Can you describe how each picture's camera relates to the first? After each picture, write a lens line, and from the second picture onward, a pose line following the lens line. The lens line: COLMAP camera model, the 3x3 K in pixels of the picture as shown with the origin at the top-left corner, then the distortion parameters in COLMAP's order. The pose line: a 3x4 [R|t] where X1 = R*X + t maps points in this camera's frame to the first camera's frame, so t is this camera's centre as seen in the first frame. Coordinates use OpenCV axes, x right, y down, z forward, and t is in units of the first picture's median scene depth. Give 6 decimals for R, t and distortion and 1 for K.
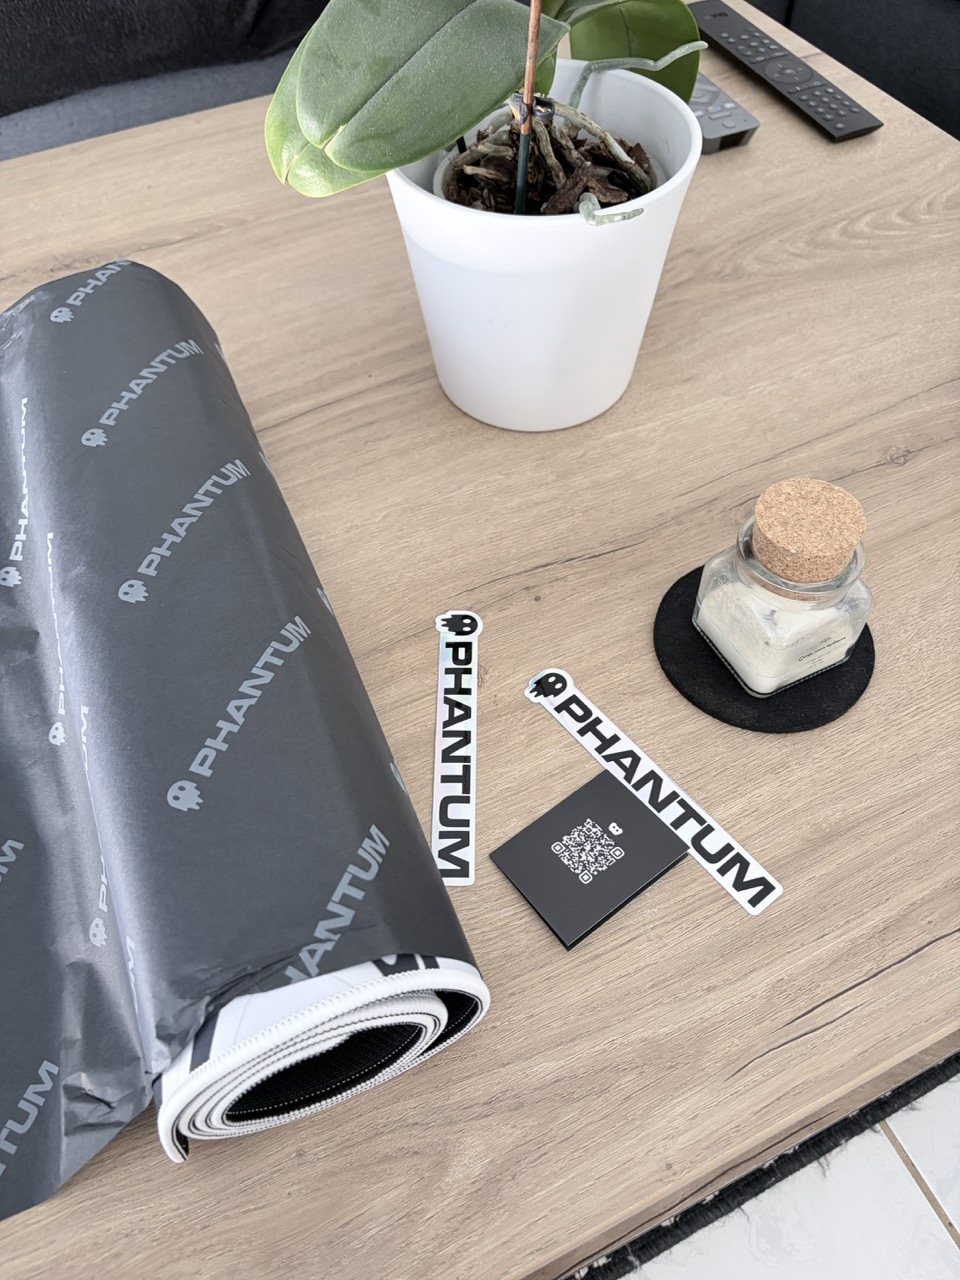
lens RADIAL K [[950.9, 0, 480.0], [0, 950.9, 640.0], [0, 0, 1]] dist [0.053943, -0.073986]
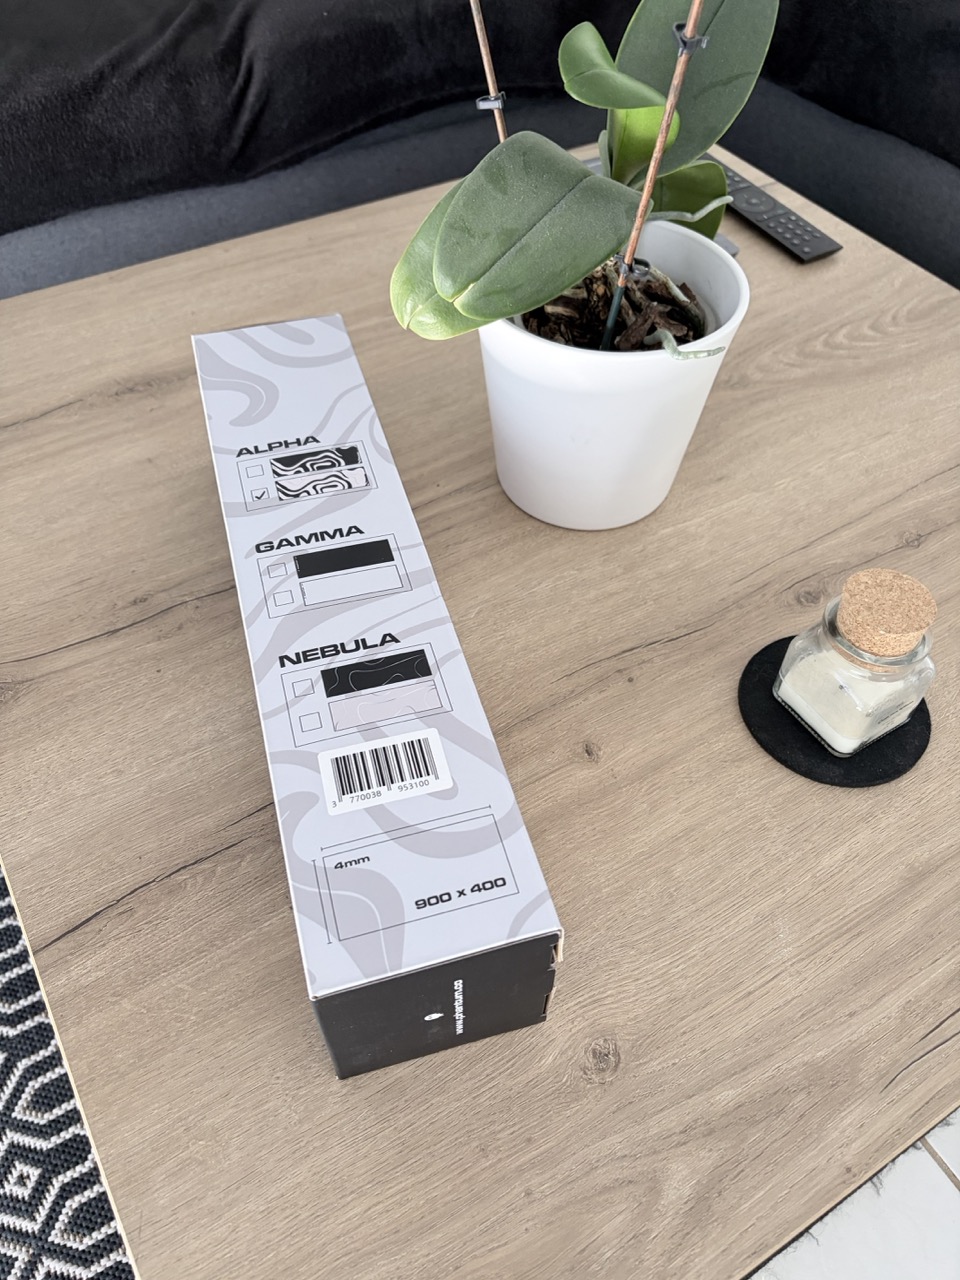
lens RADIAL K [[946.9, 0, 475.7], [0, 946.9, 651.9], [0, 0, 1]] dist [0.058111, -0.080375]
pose [[0.994292, -0.050201, 0.094143, -0.211411], [0.055863, 0.996723, -0.058501, -0.020059], [-0.090898, 0.063426, 0.993838, -0.092268]]
